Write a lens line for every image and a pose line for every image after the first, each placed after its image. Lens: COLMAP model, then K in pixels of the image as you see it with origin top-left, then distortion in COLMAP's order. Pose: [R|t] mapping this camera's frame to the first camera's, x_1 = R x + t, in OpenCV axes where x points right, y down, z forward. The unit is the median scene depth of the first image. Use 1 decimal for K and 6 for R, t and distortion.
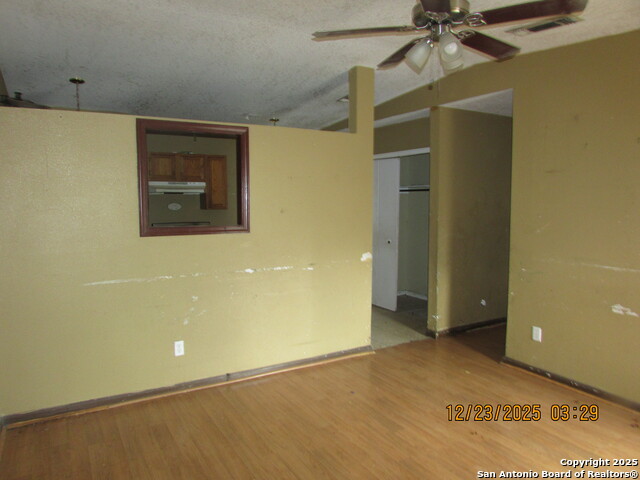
lens RADIAL K [[449.3, 0, 315.3], [0, 449.3, 240.1], [0, 0, 1]] dist [-0.041025, 0.029298]
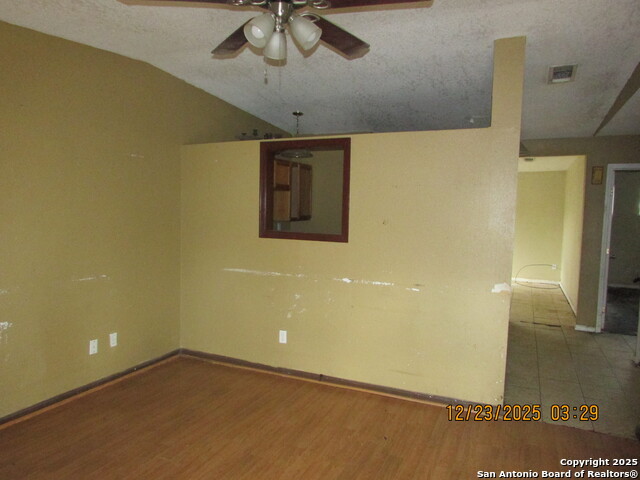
lens RADIAL K [[449.3, 0, 317.4], [0, 449.3, 239.8], [0, 0, 1]] dist [-0.041025, 0.029298]
pose [[0.590144, 0.072362, -0.804048, 0.653961], [-0.091999, 0.995515, 0.022069, -0.040306], [0.802039, 0.060947, 0.594154, 0.368128]]
